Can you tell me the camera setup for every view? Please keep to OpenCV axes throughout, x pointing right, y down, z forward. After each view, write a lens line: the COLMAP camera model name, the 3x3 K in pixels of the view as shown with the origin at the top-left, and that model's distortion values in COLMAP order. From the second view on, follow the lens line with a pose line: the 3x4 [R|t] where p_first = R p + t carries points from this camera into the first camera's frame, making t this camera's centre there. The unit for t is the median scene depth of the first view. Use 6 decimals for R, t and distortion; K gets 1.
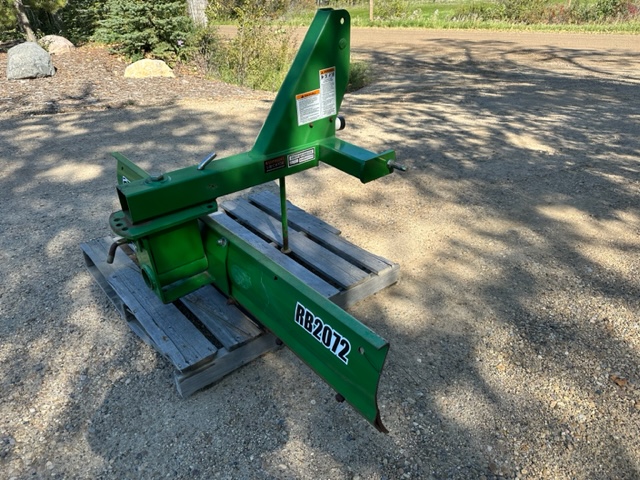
lens RADIAL K [[444.3, 0, 321.6], [0, 444.3, 245.2], [0, 0, 1]] dist [0.017951, -0.047005]
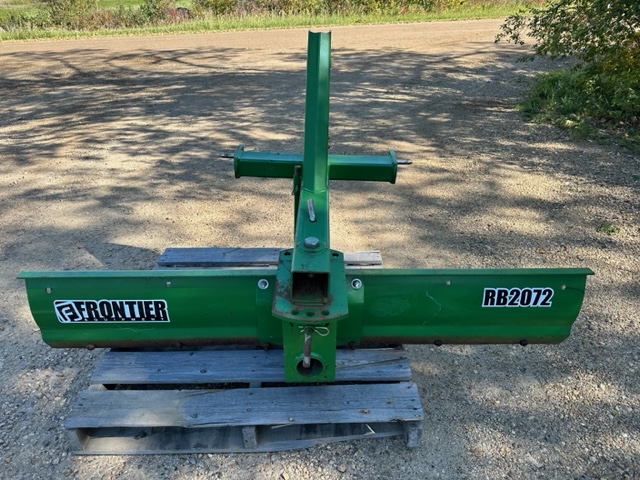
lens RADIAL K [[435.1, 0, 323.0], [0, 435.1, 240.0], [0, 0, 1]] dist [0.020944, -0.043876]
pose [[0.625551, -0.373333, 0.685061, -0.254241], [0.379269, 0.912857, 0.151151, -0.076977], [-0.681793, 0.165269, 0.712632, 0.114599]]
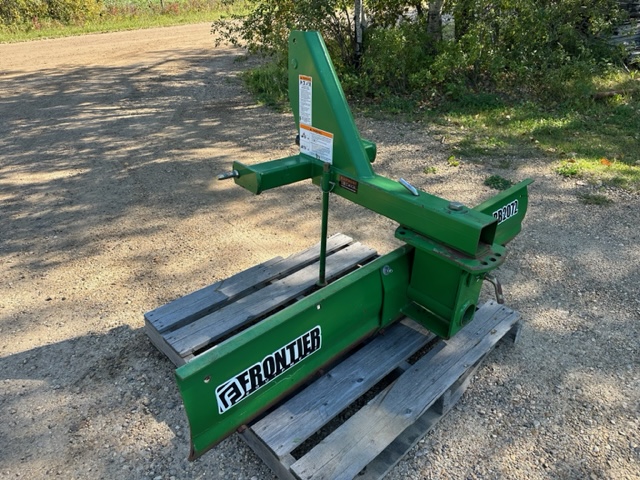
lens RADIAL K [[435.1, 0, 323.0], [0, 435.1, 240.0], [0, 0, 1]] dist [0.020944, -0.043876]
pose [[-0.059516, -0.465702, 0.882938, -0.338699], [0.501132, 0.751030, 0.429907, -0.179828], [-0.863322, 0.468055, 0.188680, 0.310151]]
